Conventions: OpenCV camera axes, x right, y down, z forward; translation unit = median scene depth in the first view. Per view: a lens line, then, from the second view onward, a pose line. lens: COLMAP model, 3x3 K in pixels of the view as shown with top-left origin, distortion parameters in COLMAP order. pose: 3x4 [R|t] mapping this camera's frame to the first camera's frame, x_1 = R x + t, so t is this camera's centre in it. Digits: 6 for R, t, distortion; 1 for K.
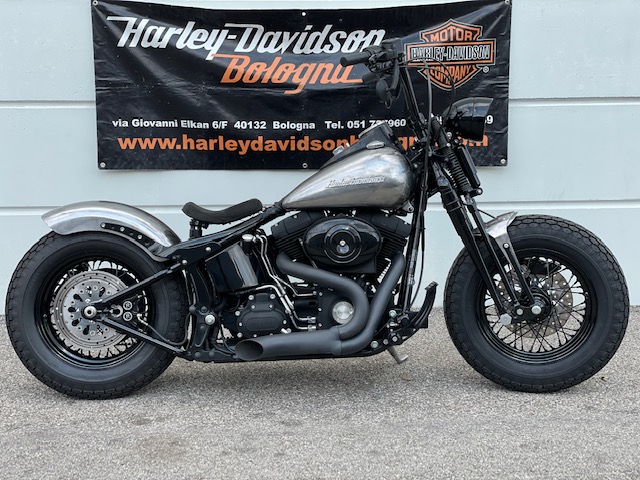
lens RADIAL K [[984.0, 0, 319.3], [0, 984.0, 238.9], [0, 0, 1]] dist [0.075895, 0.000000]
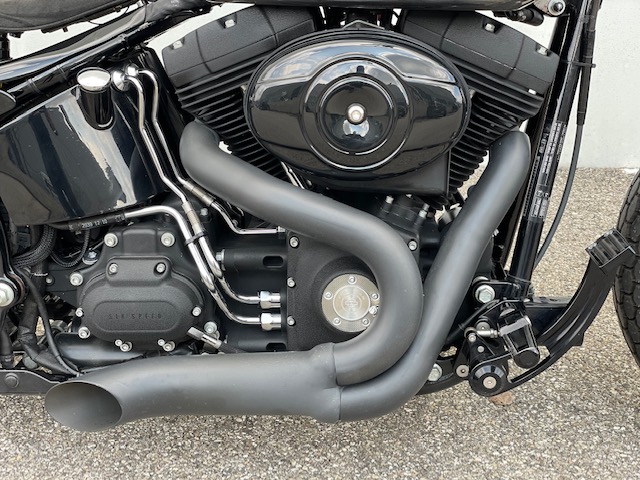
lens RADIAL K [[984.0, 0, 320.8], [0, 984.0, 240.0], [0, 0, 1]] dist [0.075895, 0.000000]
pose [[0.997941, 0.043434, -0.047202, 0.028685], [-0.029720, 0.965201, 0.259815, -0.040681], [0.056845, -0.257877, 0.964504, 0.640628]]
